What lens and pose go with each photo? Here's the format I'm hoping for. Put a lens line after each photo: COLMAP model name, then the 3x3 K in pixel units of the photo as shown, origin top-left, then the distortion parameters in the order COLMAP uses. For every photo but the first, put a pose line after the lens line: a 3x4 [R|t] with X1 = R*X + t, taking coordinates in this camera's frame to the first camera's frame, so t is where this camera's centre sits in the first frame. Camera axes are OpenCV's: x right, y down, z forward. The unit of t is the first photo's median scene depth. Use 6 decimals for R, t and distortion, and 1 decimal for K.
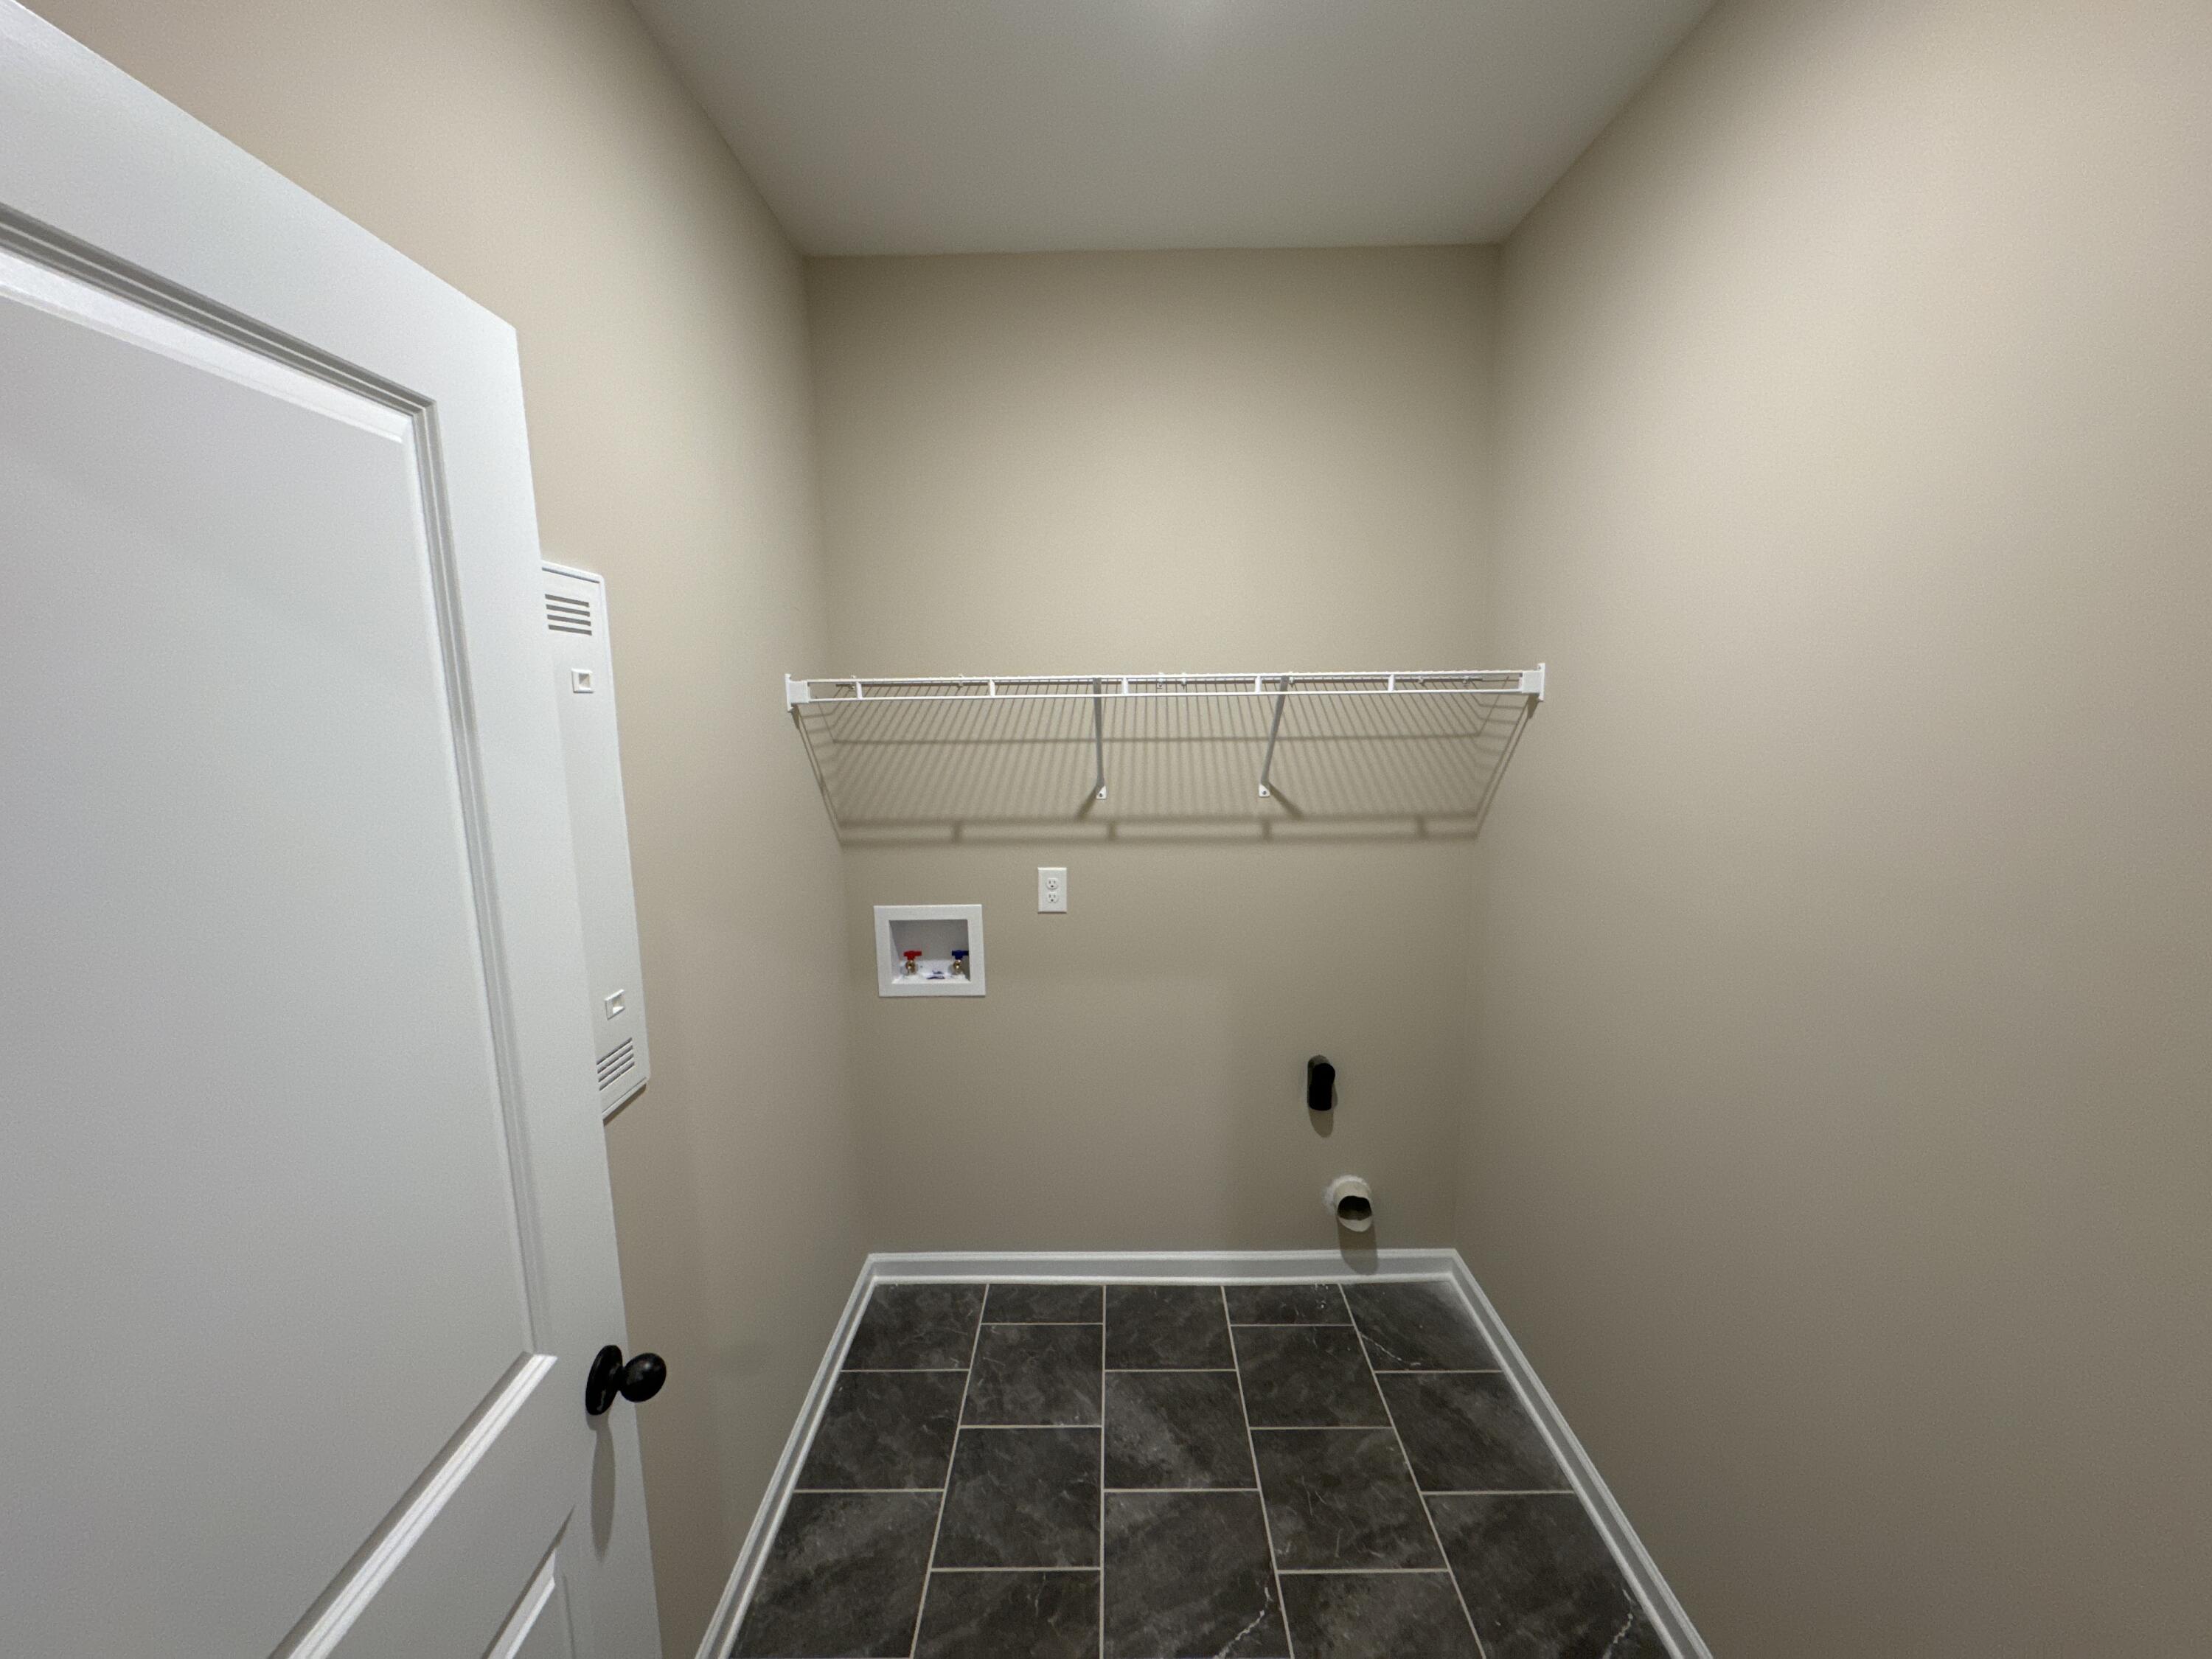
lens RADIAL K [[878.5, 0, 1104.3], [0, 878.5, 832.3], [0, 0, 1]] dist [-0.002118, 0.000333]
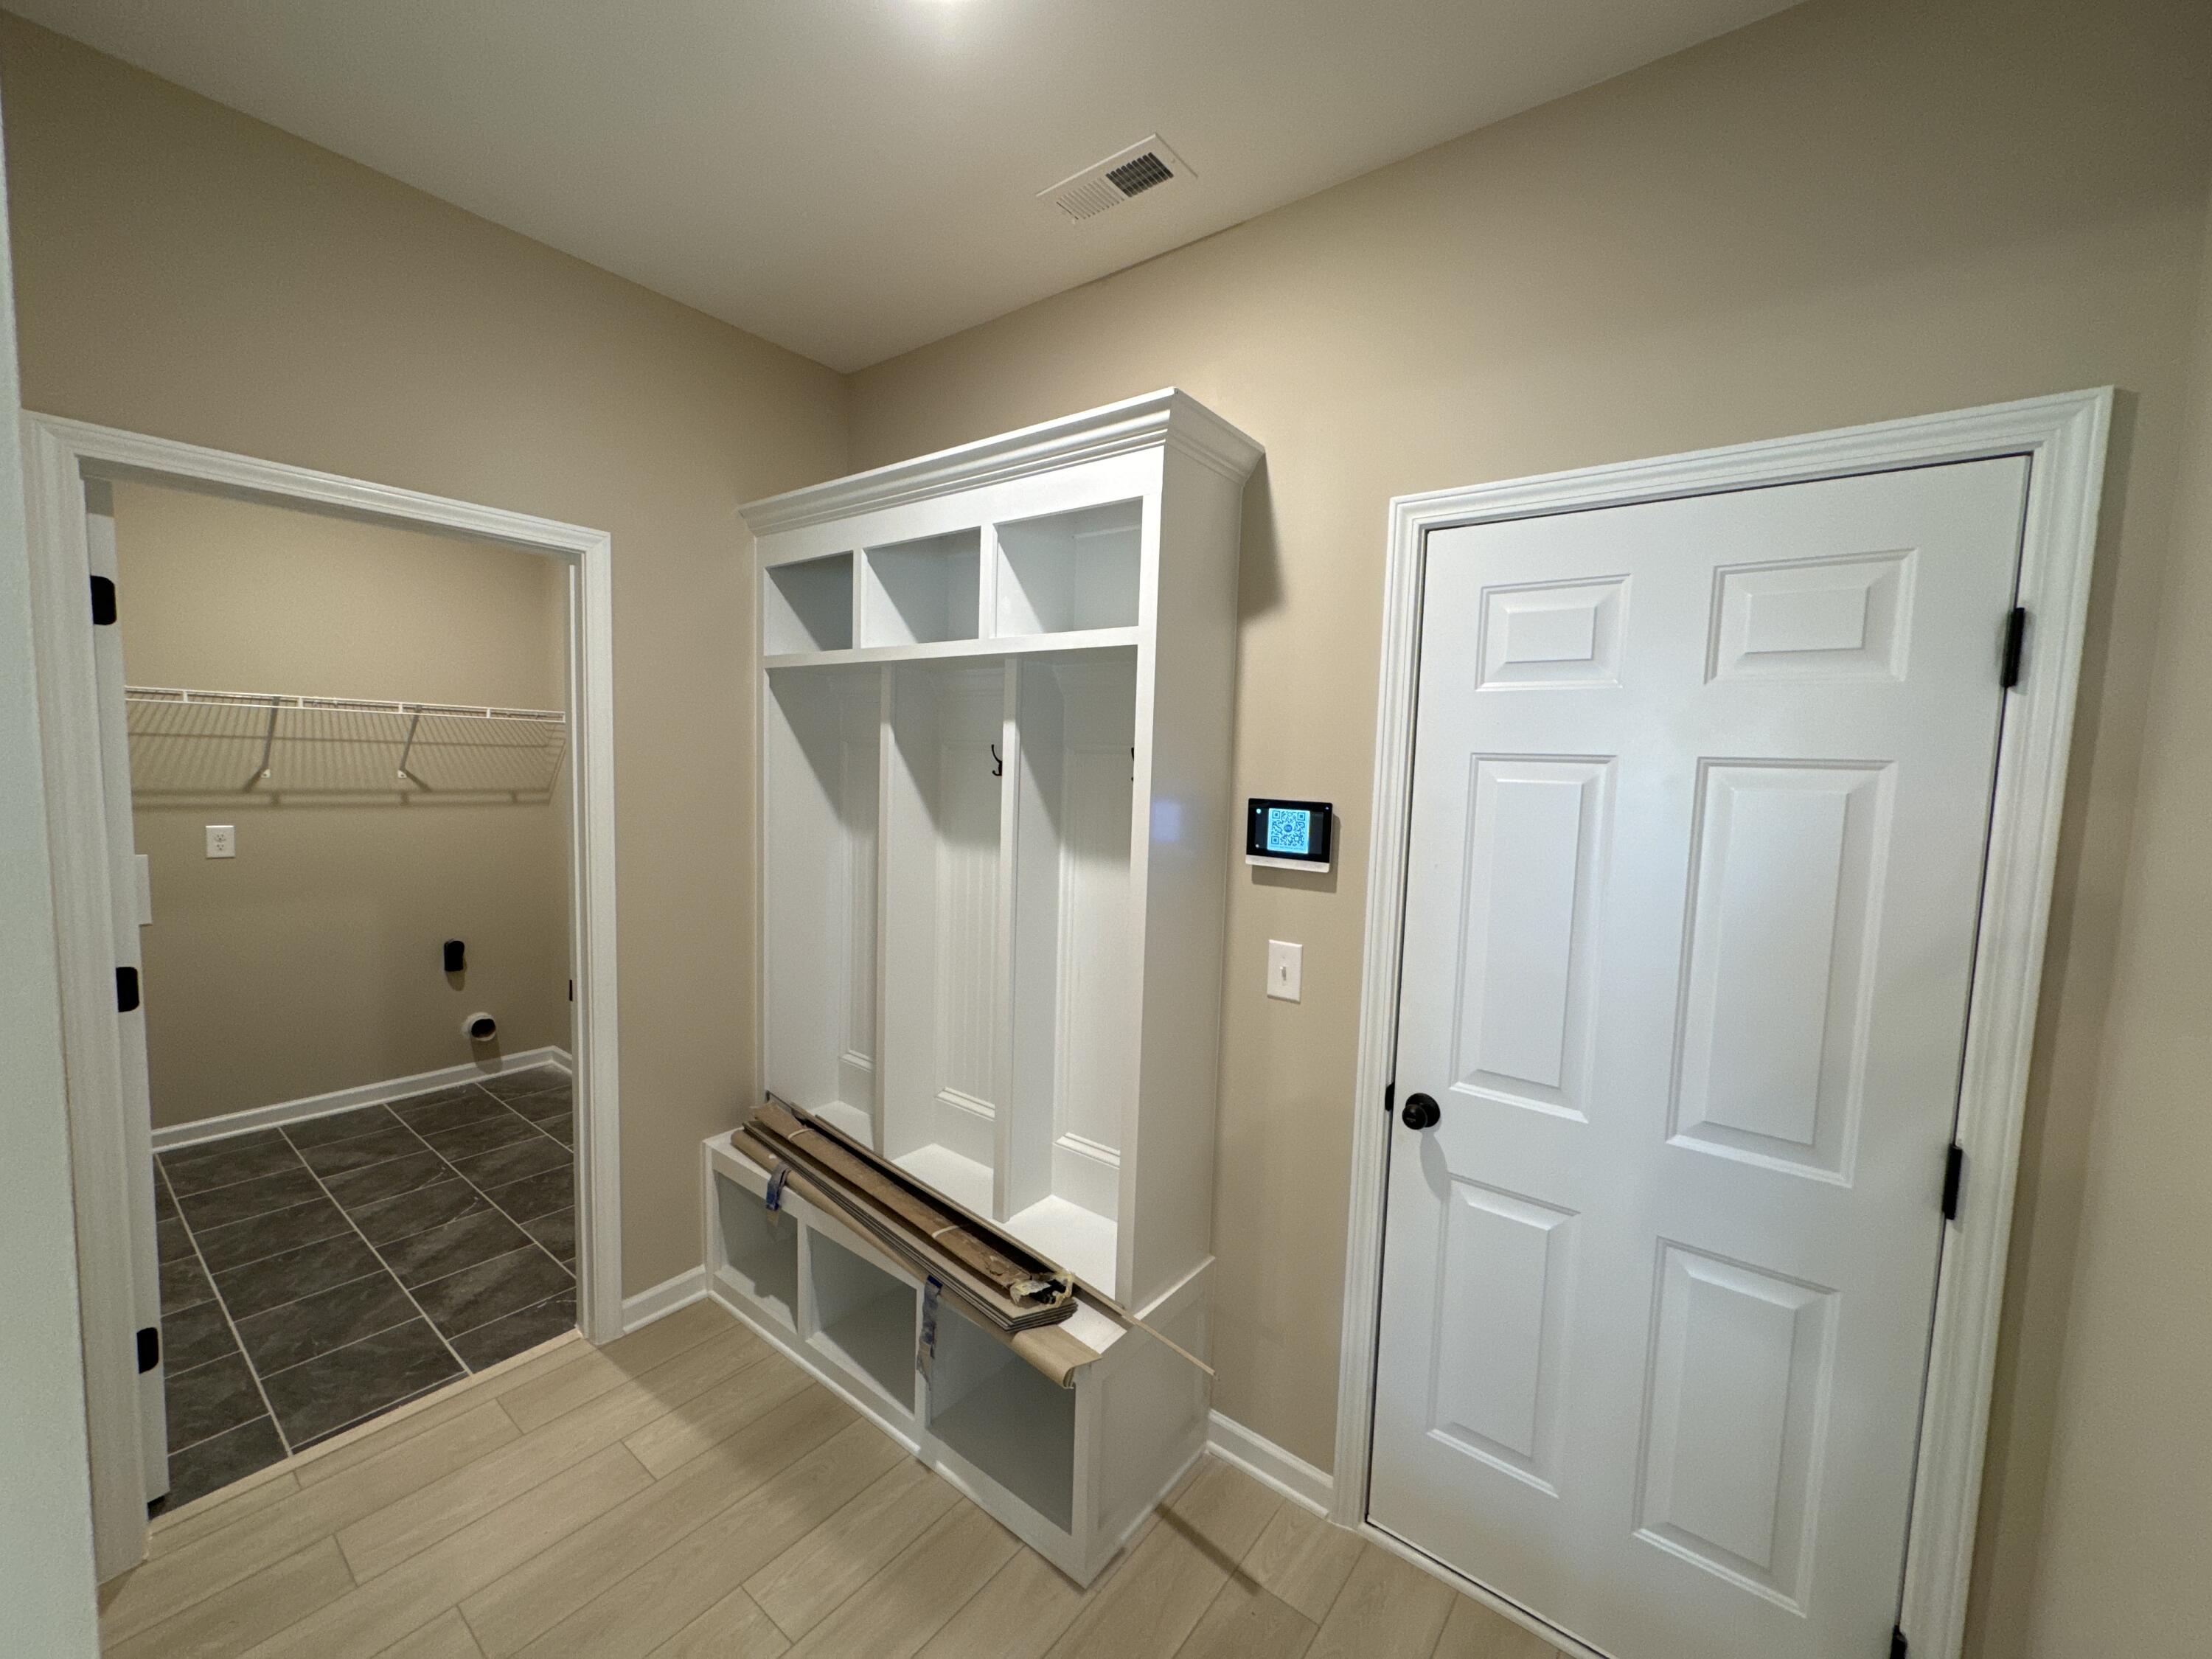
lens RADIAL K [[878.5, 0, 1104.3], [0, 878.5, 832.3], [0, 0, 1]] dist [-0.002118, 0.000333]
pose [[0.609719, -0.031497, 0.791992, -0.314318], [0.076401, 0.996893, -0.019172, 0.189768], [-0.788927, 0.072199, 0.610230, -1.006083]]
